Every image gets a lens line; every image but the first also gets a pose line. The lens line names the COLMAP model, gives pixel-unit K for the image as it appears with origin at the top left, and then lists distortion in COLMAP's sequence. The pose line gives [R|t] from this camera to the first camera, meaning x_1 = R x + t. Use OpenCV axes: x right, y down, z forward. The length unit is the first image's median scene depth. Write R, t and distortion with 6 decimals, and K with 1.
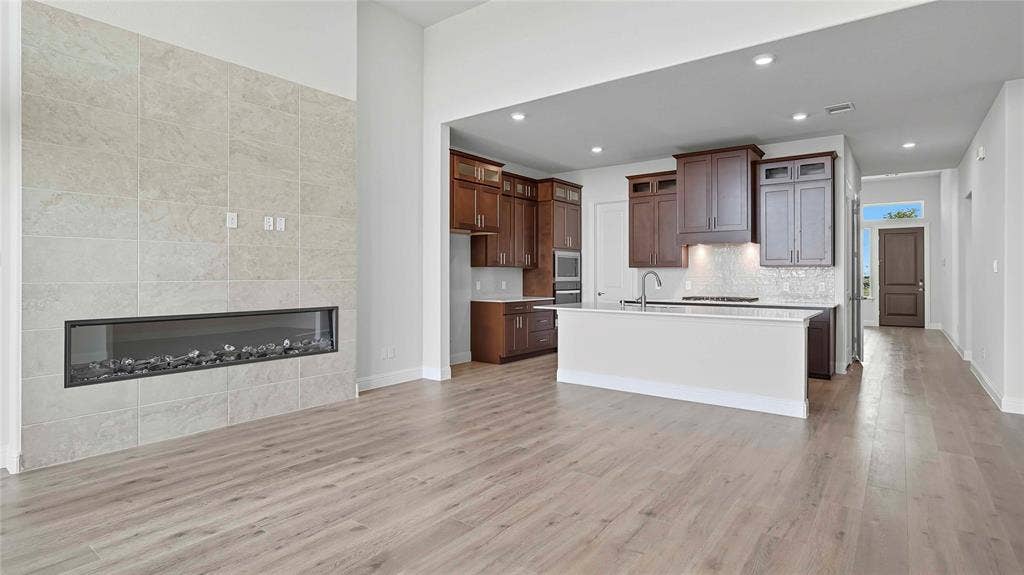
lens RADIAL K [[498.0, 0, 513.5], [0, 498.0, 281.8], [0, 0, 1]] dist [-0.001237, -0.000089]
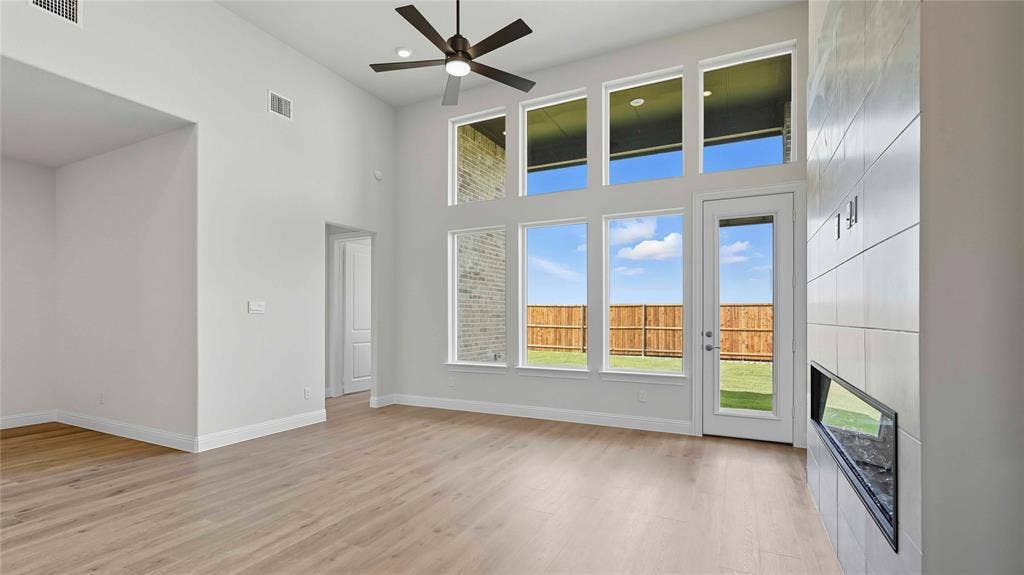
lens RADIAL K [[459.0, 0, 514.1], [0, 459.0, 316.3], [0, 0, 1]] dist [-0.003249, -0.000109]
pose [[-0.977915, 0.002594, -0.208987, -0.058534], [0.000063, 0.999927, 0.012115, -0.022477], [0.209003, 0.011835, -0.977843, 1.497500]]
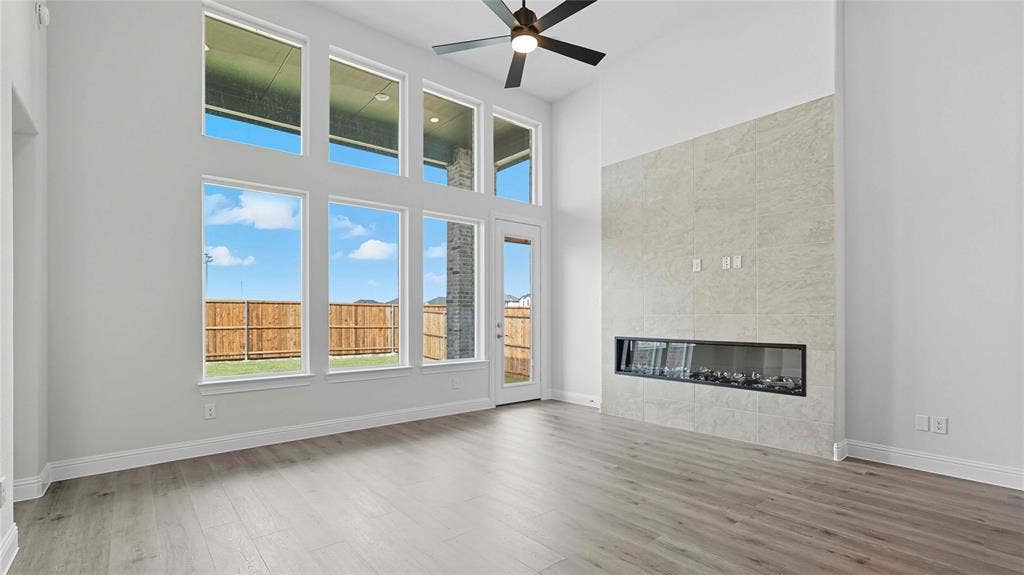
lens RADIAL K [[459.0, 0, 514.1], [0, 459.0, 316.3], [0, 0, 1]] dist [-0.003249, -0.000109]
pose [[-0.196023, 0.013192, -0.980511, 0.652479], [-0.001919, 0.999902, 0.013837, -0.013032], [0.980597, 0.004594, -0.195978, 0.801670]]
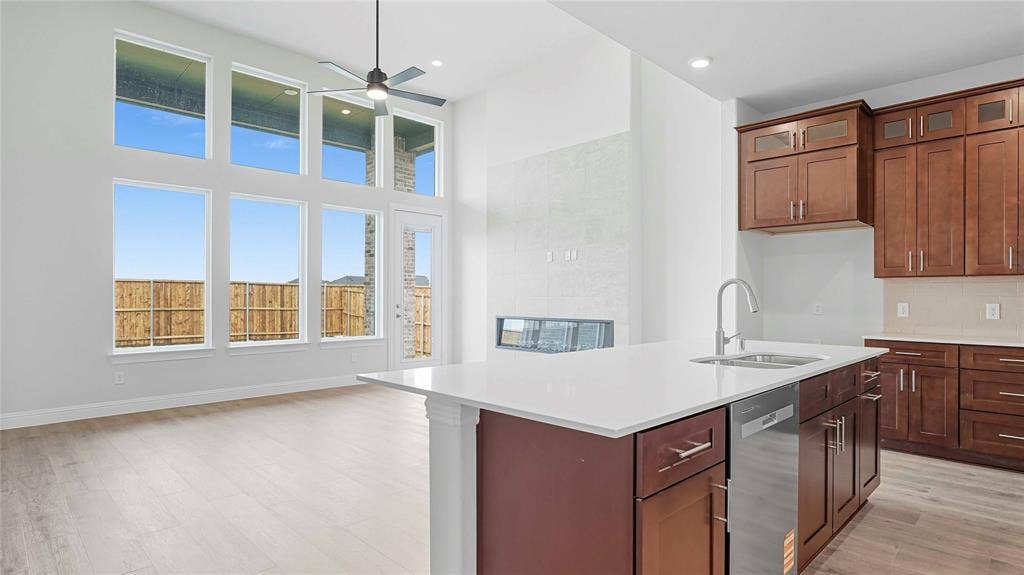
lens RADIAL K [[537.3, 0, 545.1], [0, 537.3, 290.7], [0, 0, 1]] dist [0.034618, -0.040492]
pose [[-0.096860, 0.001424, -0.995297, 1.082328], [-0.003994, 0.999990, 0.001819, -0.024028], [0.995290, 0.004151, -0.096853, 1.175227]]
